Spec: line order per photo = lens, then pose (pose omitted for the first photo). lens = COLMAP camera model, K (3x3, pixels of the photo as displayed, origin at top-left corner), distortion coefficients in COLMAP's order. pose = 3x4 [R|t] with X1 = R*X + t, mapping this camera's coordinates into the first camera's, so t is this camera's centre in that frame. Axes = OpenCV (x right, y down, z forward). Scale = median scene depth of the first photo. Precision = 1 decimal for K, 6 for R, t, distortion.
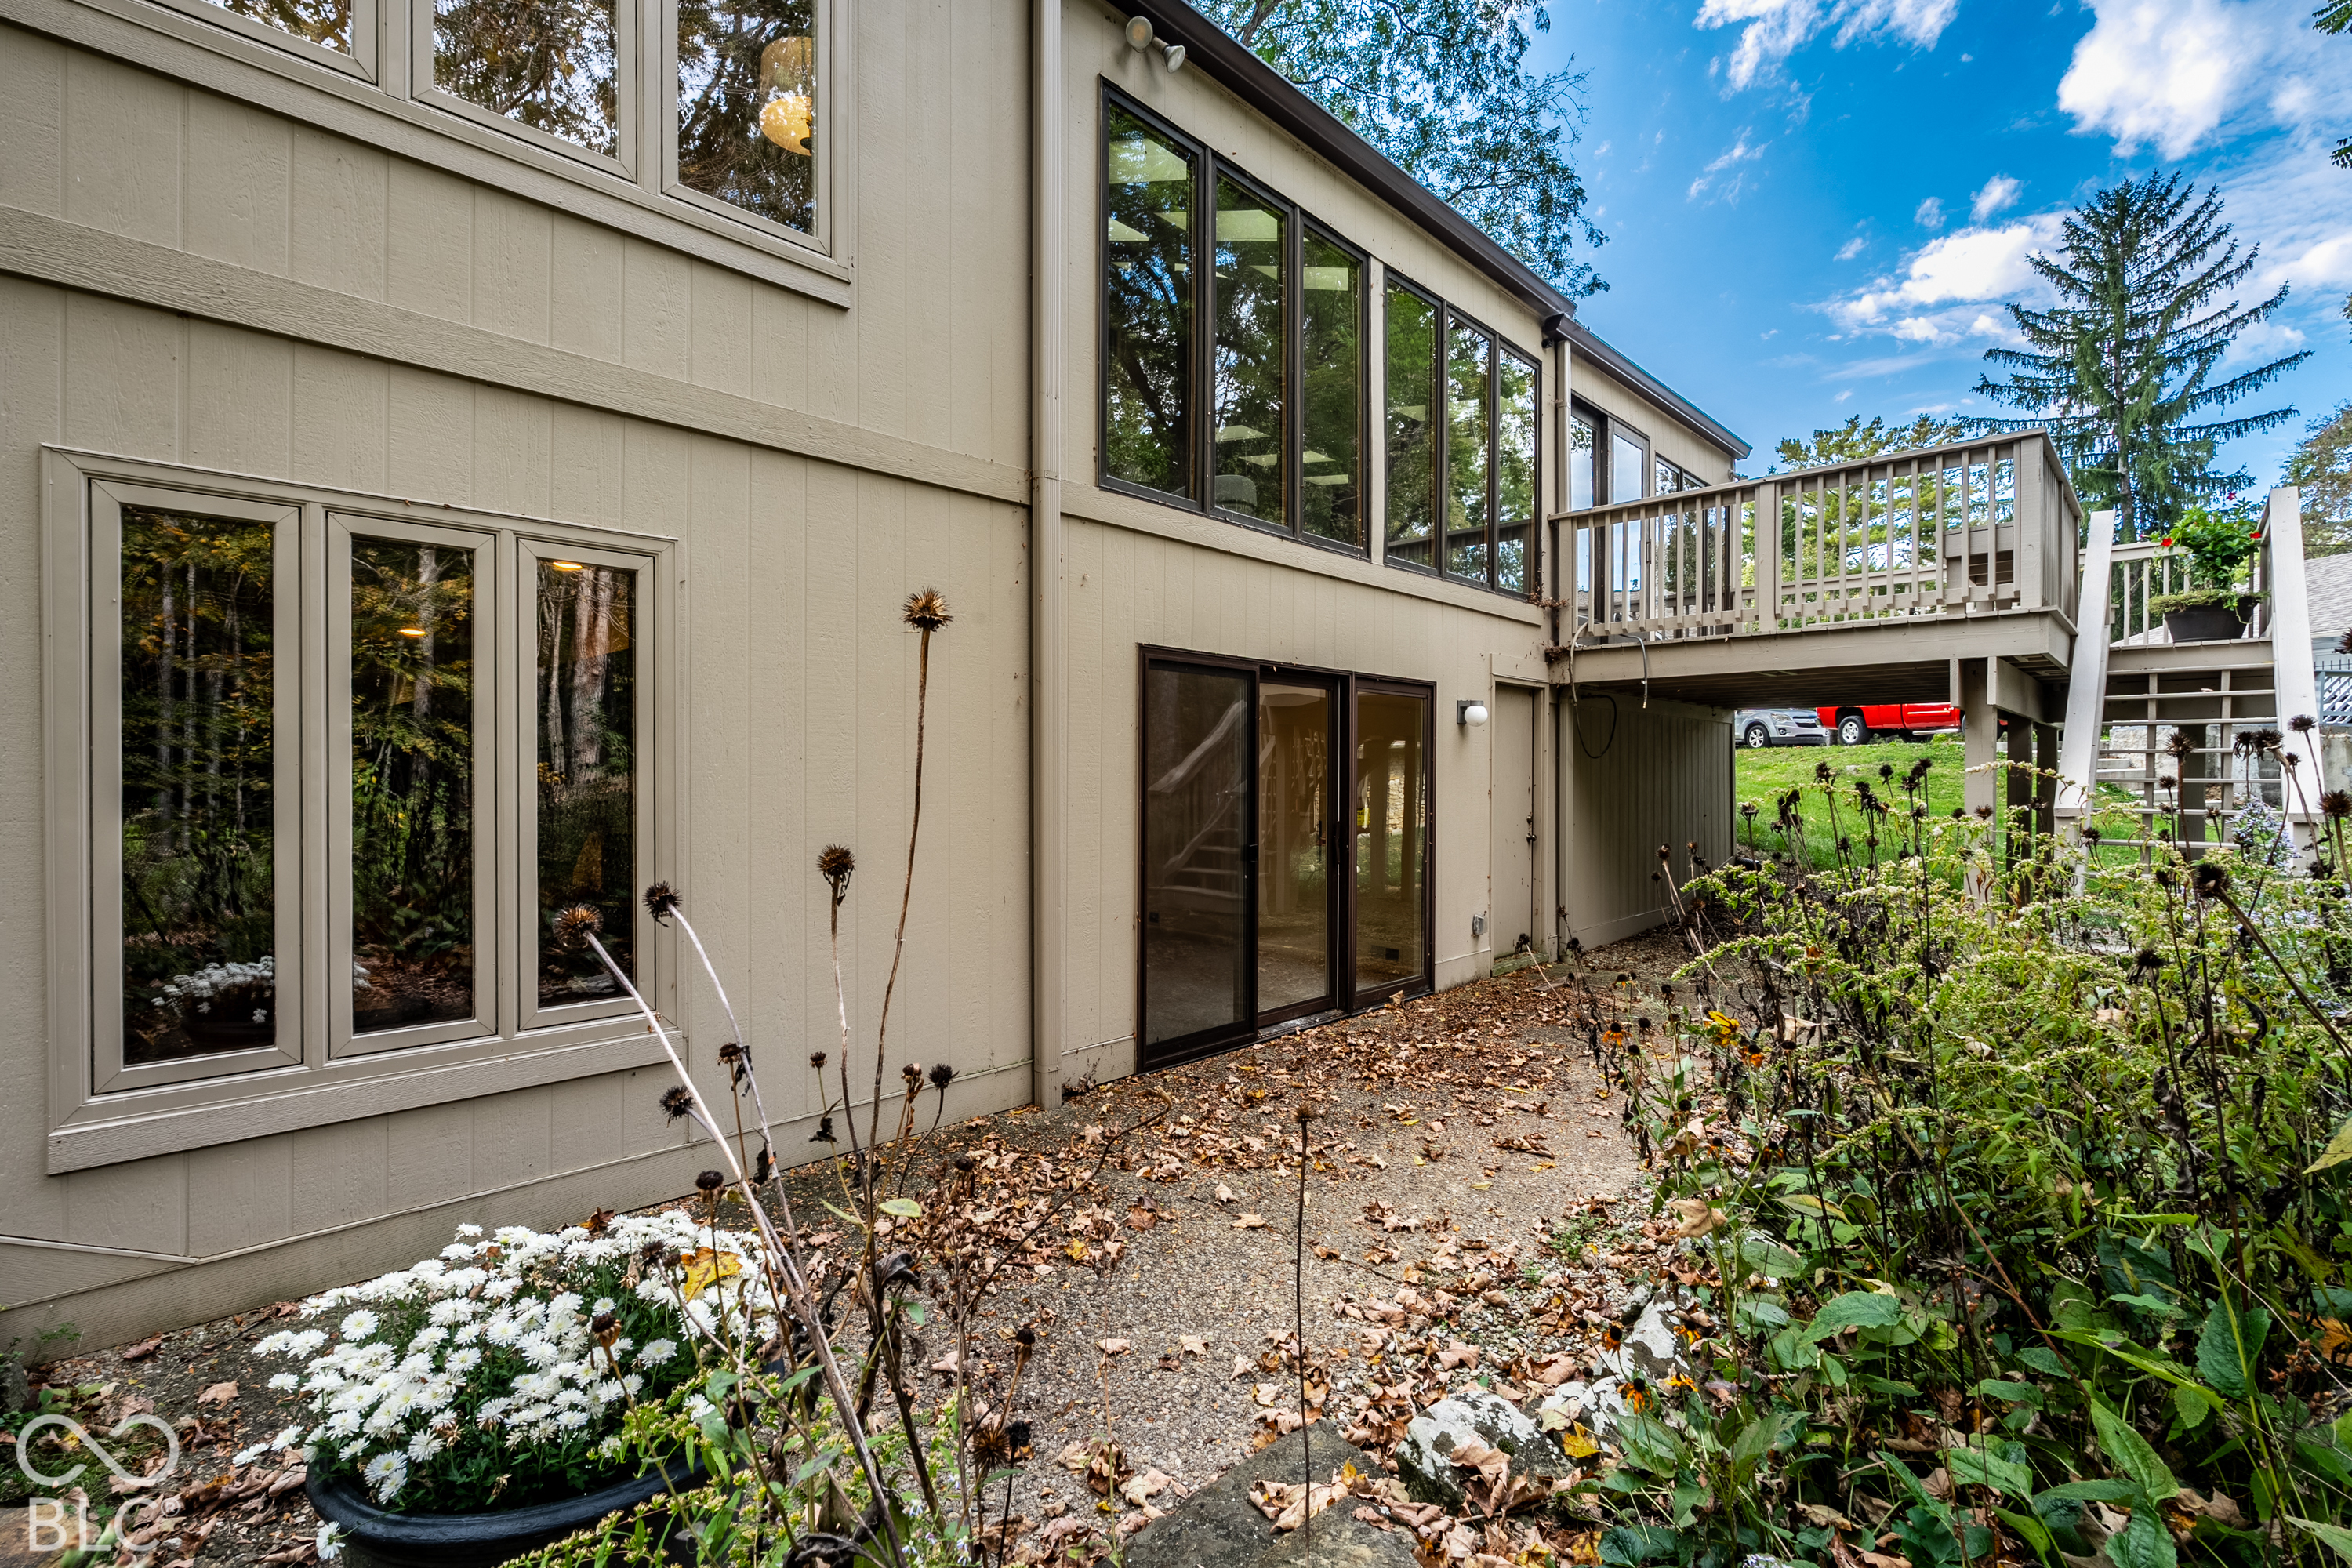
lens RADIAL K [[1041.8, 0, 1176.0], [0, 1041.8, 784.0], [0, 0, 1]] dist [-0.001374, -0.000391]
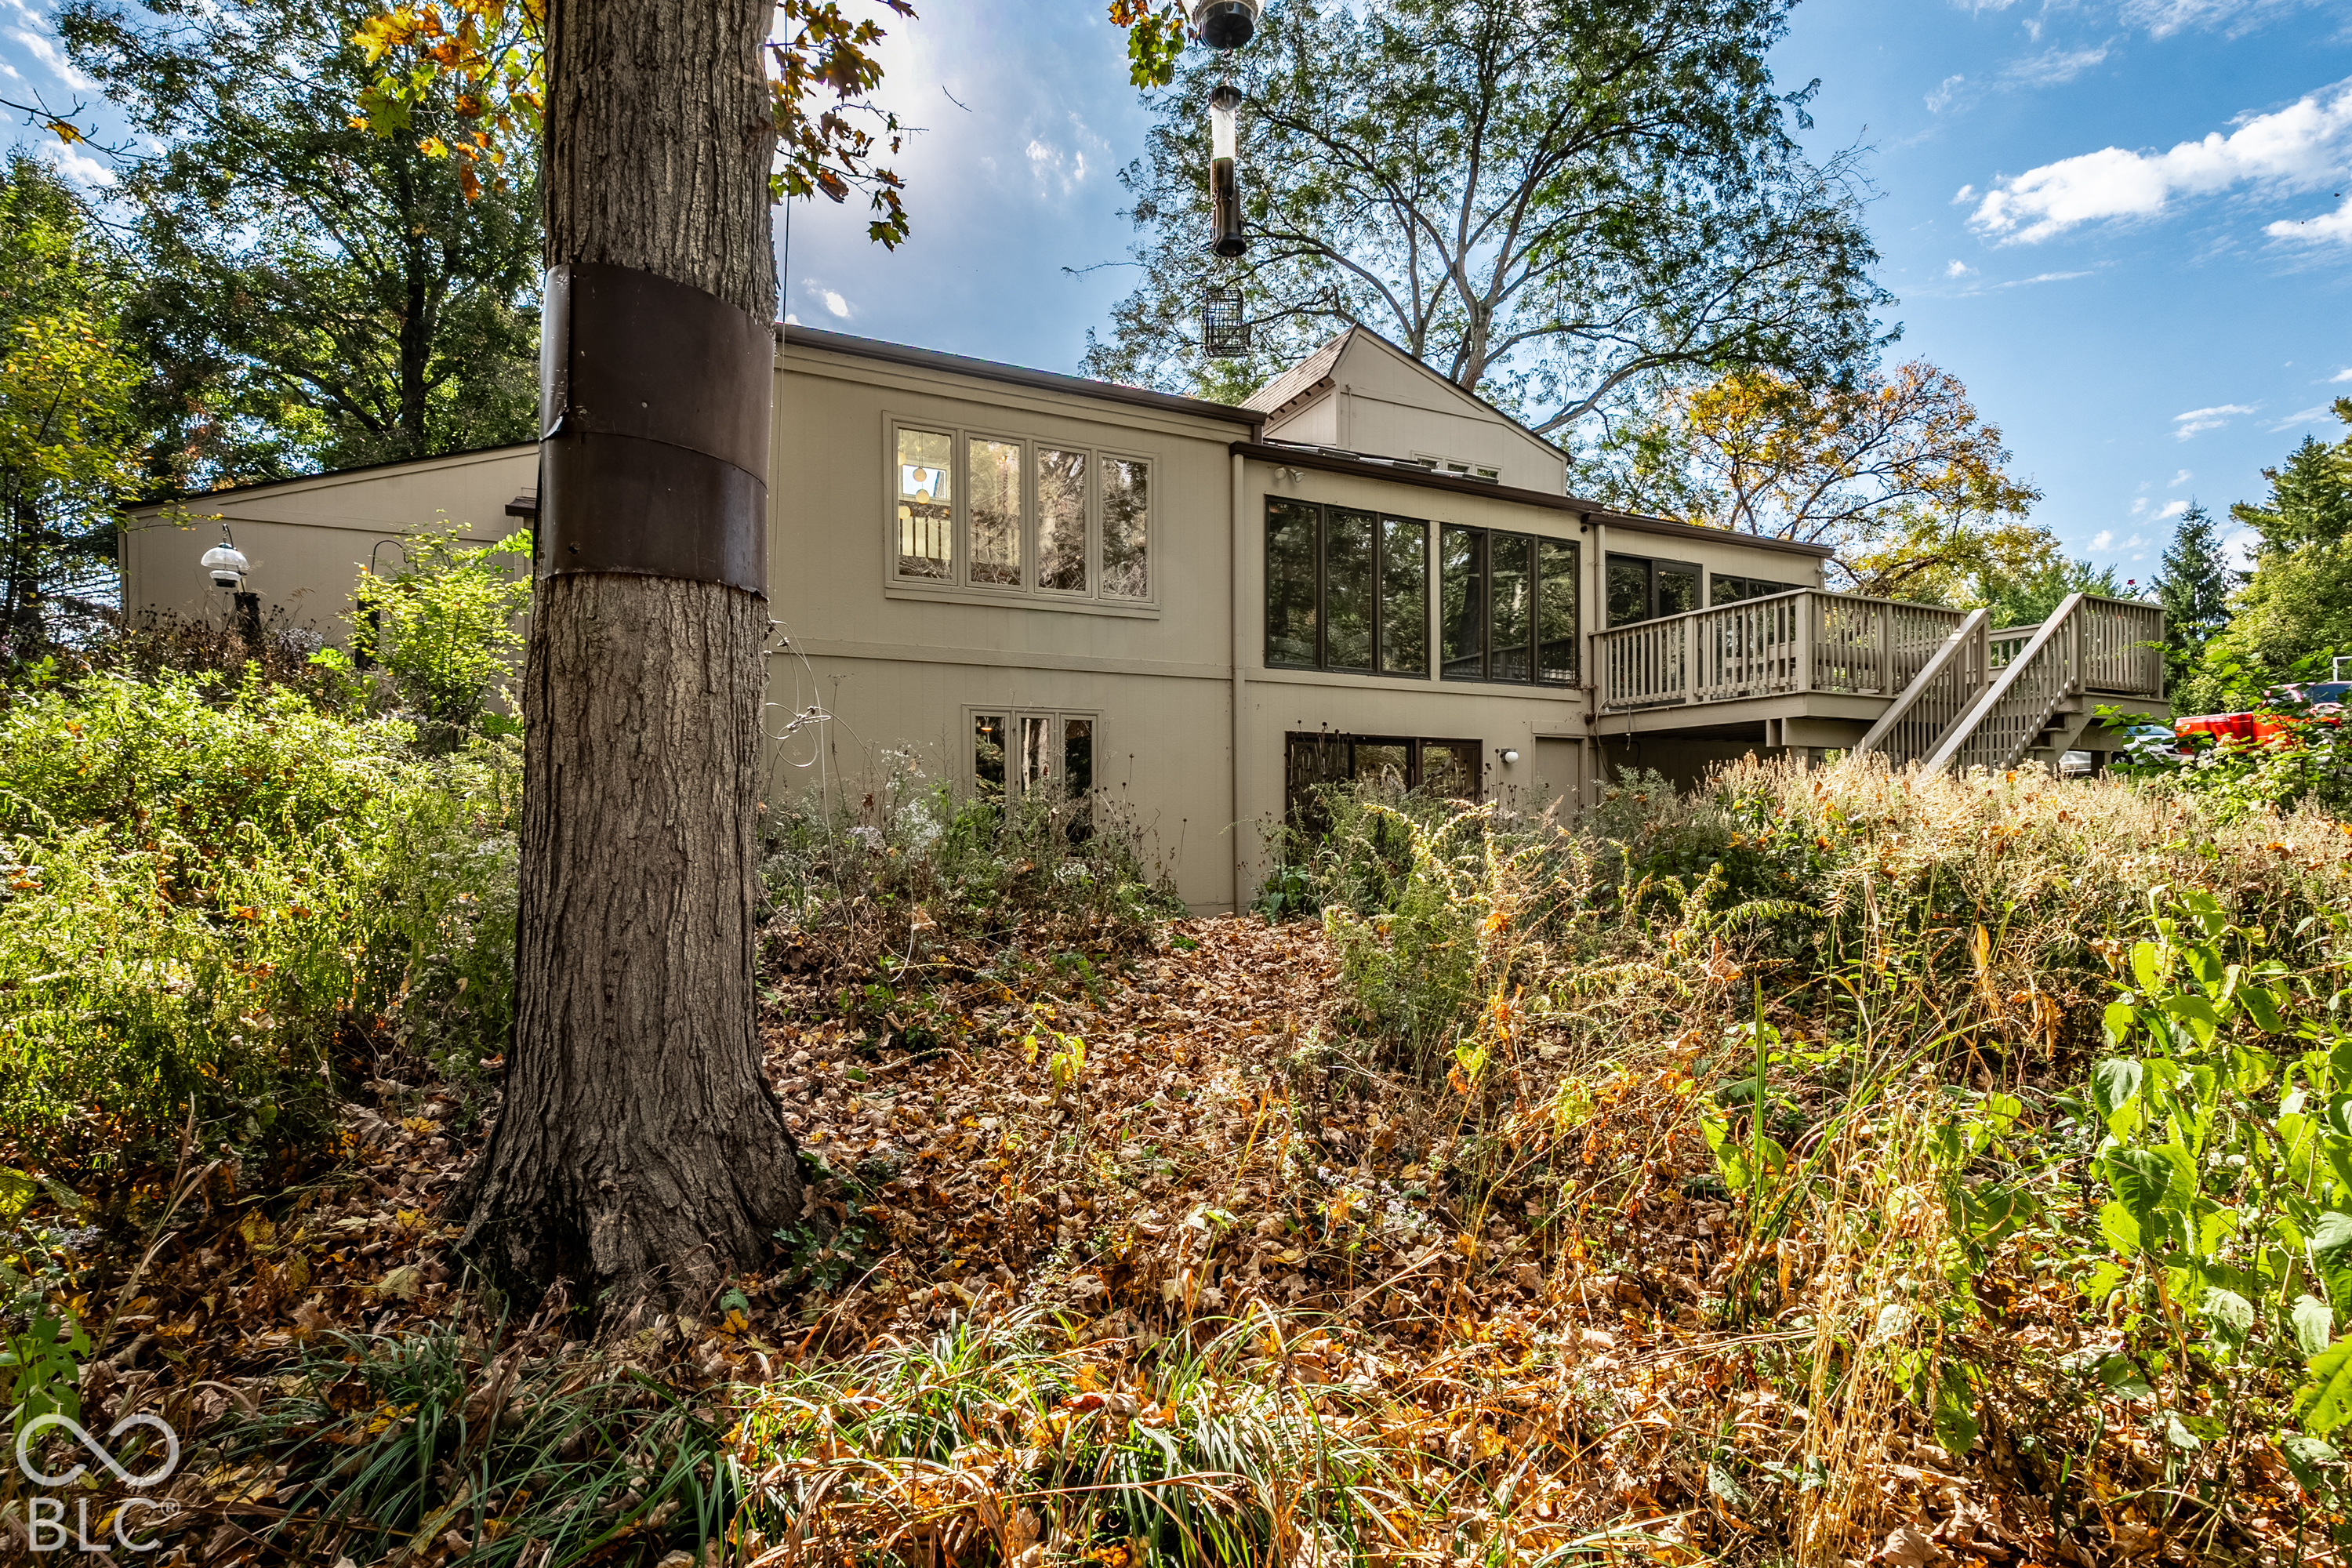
lens RADIAL K [[1041.8, 0, 1176.0], [0, 1041.8, 784.0], [0, 0, 1]] dist [-0.001374, -0.000391]
pose [[0.930438, -0.012319, -0.366242, 0.417009], [-0.000929, 0.999352, -0.035975, 0.045919], [0.366448, 0.033813, 0.929824, -0.888879]]
